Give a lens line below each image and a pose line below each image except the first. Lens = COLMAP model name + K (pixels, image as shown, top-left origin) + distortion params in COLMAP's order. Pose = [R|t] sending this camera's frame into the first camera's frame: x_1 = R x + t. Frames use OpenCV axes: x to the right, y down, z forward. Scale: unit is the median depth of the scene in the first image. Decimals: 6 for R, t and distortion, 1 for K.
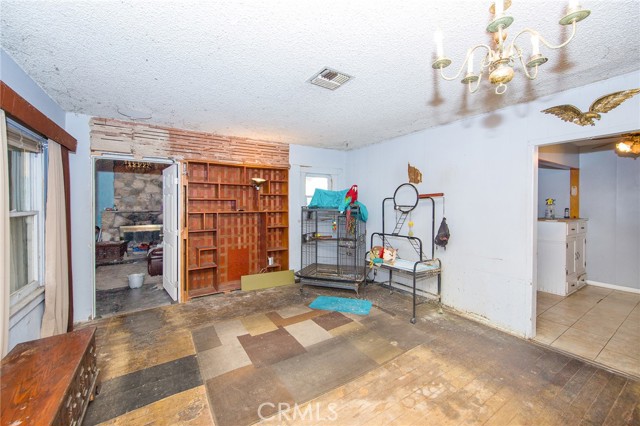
lens RADIAL K [[252.7, 0, 321.3], [0, 252.7, 207.0], [0, 0, 1]] dist [0.000295, -0.000033]
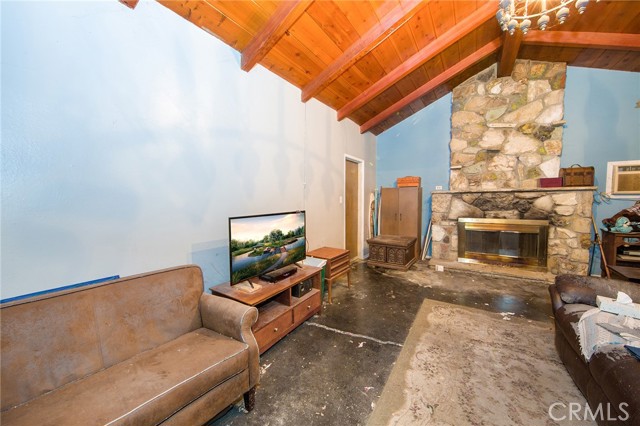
lens RADIAL K [[245.7, 0, 321.4], [0, 245.7, 210.0], [0, 0, 1]] dist [-0.001412, -0.000056]
pose [[0.430137, 0.046781, -0.901551, -0.424925], [-0.000930, 0.998679, 0.051377, 0.030336], [0.902763, -0.021260, 0.429613, 0.476707]]
